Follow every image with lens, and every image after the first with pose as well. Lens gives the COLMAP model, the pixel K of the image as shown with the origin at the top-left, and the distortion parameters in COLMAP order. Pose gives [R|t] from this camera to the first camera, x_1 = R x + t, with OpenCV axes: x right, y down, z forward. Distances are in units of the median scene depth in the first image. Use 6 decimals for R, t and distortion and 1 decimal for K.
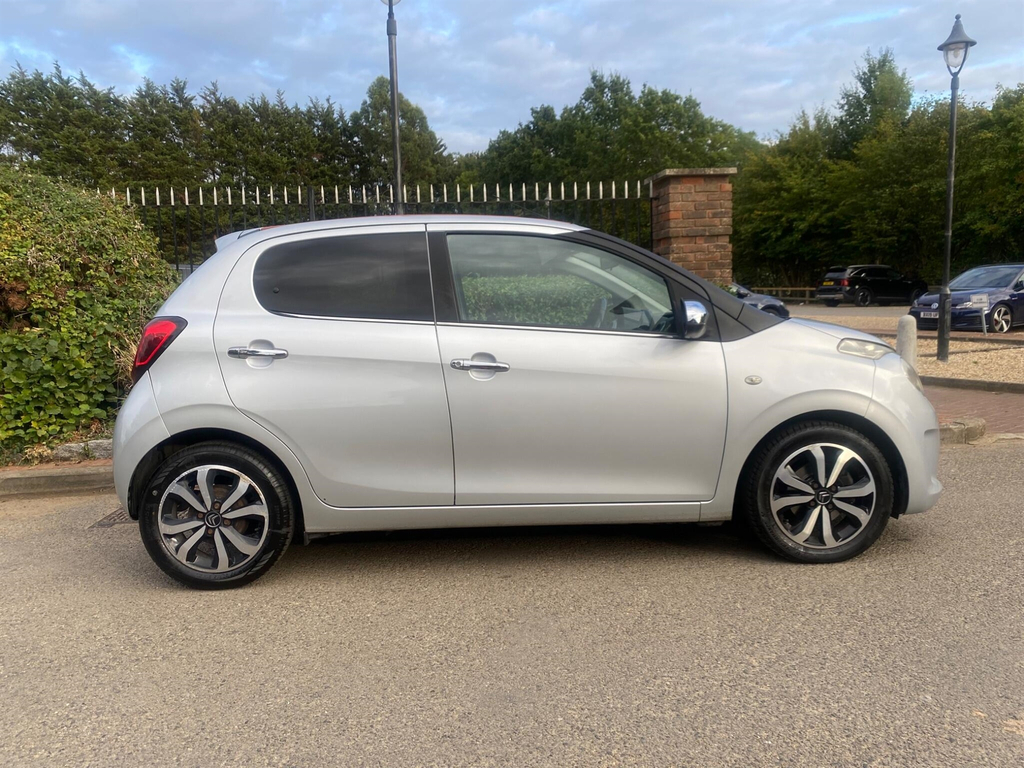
lens RADIAL K [[781.0, 0, 507.7], [0, 781.0, 385.4], [0, 0, 1]] dist [0.016255, -0.016204]
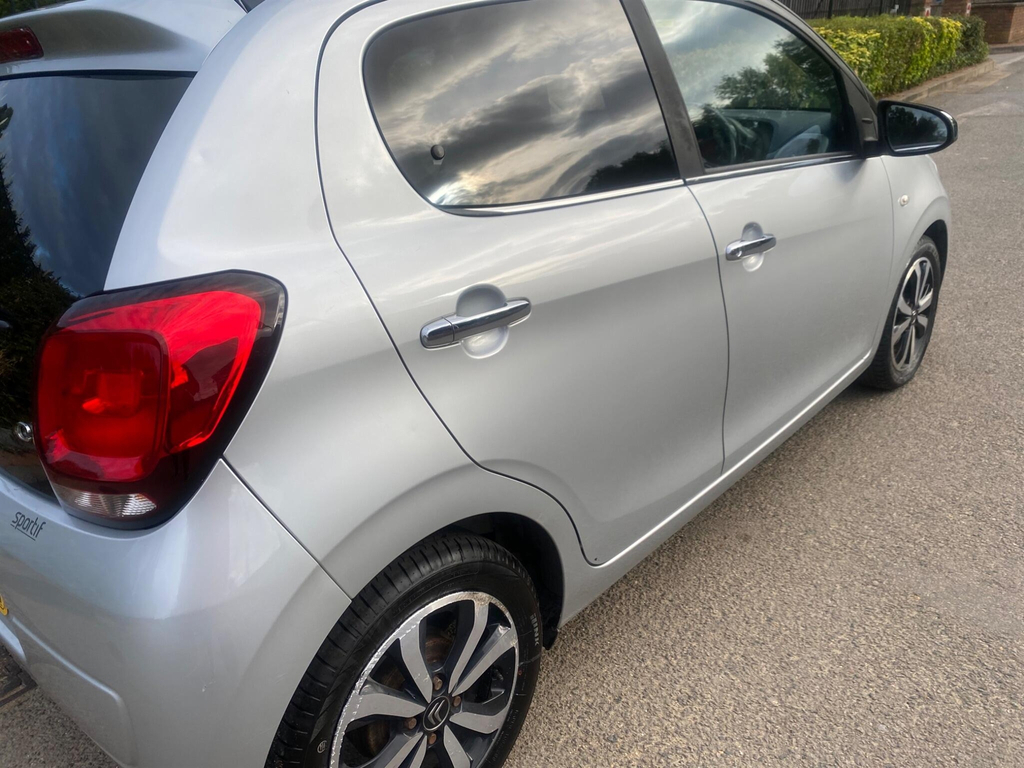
lens RADIAL K [[781.0, 0, 509.8], [0, 781.0, 395.0], [0, 0, 1]] dist [0.016255, -0.016204]
pose [[0.692577, -0.314261, 0.649289, -0.560676], [0.117856, 0.937313, 0.327953, -0.130498], [-0.711651, -0.150610, 0.686200, 0.678891]]
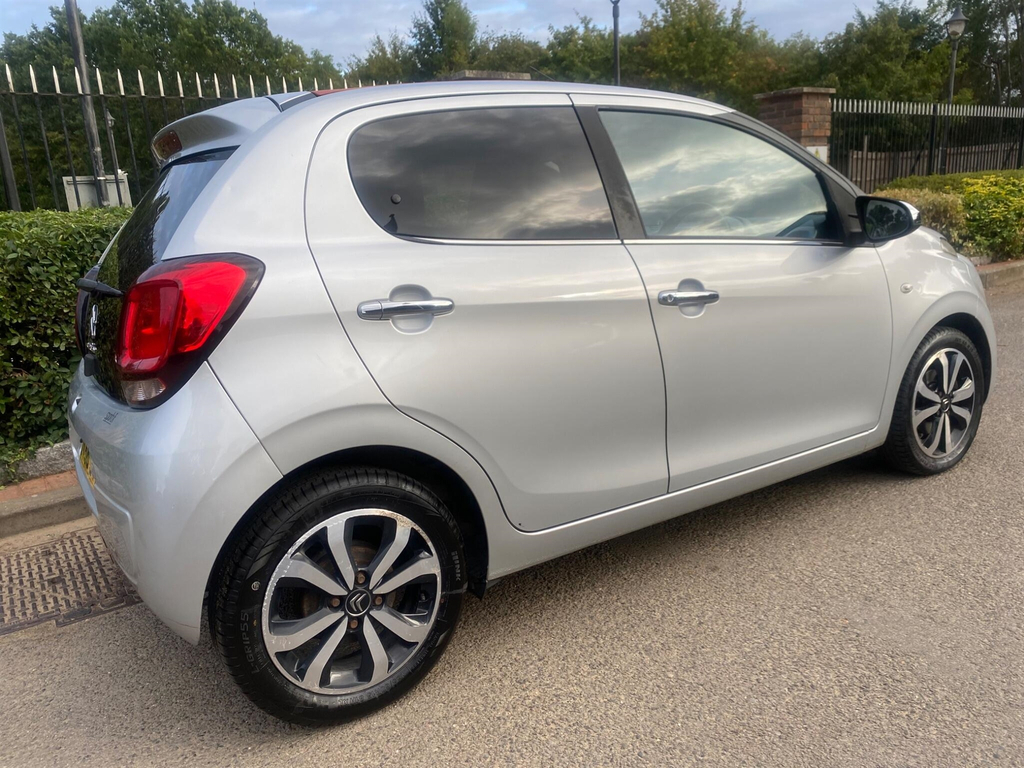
lens RADIAL K [[781.0, 0, 506.7], [0, 781.0, 390.7], [0, 0, 1]] dist [0.016255, -0.016204]
pose [[0.853209, -0.143435, 0.501459, -0.535414], [0.098614, 0.988465, 0.114948, -0.038111], [-0.512162, -0.048624, 0.857512, 0.443348]]
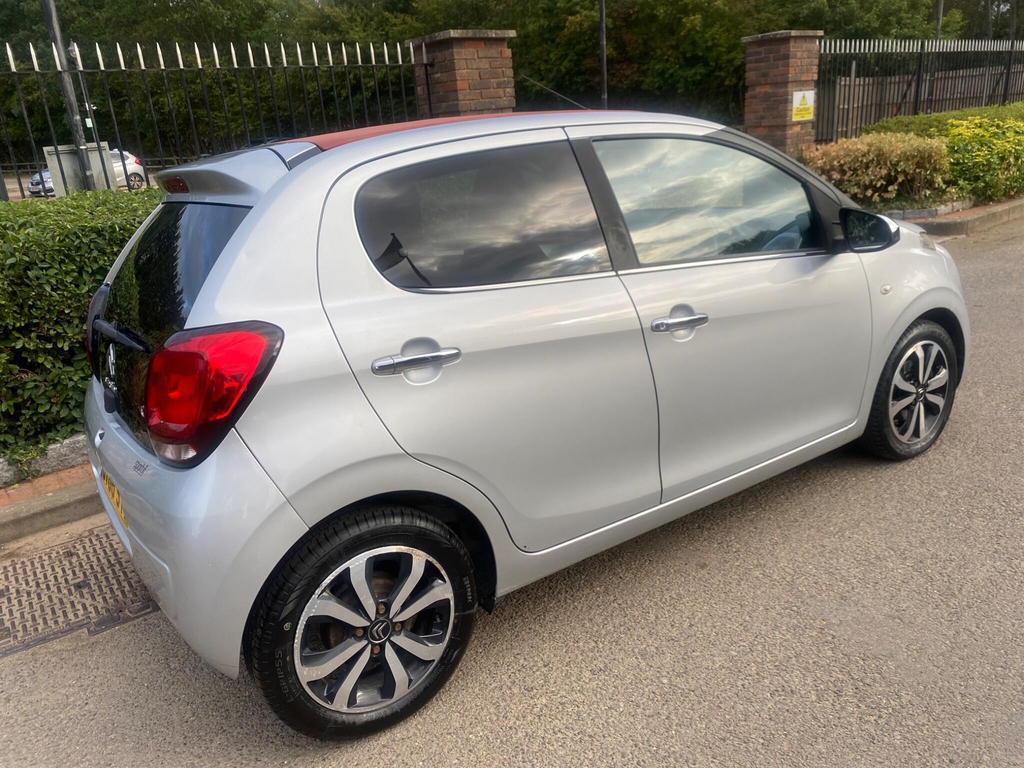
lens RADIAL K [[781.0, 0, 511.5], [0, 781.0, 384.1], [0, 0, 1]] dist [0.016255, -0.016204]
pose [[0.838051, -0.202365, 0.506674, -0.551436], [0.114011, 0.973122, 0.200087, -0.132563], [-0.533546, -0.109917, 0.838598, 0.424709]]
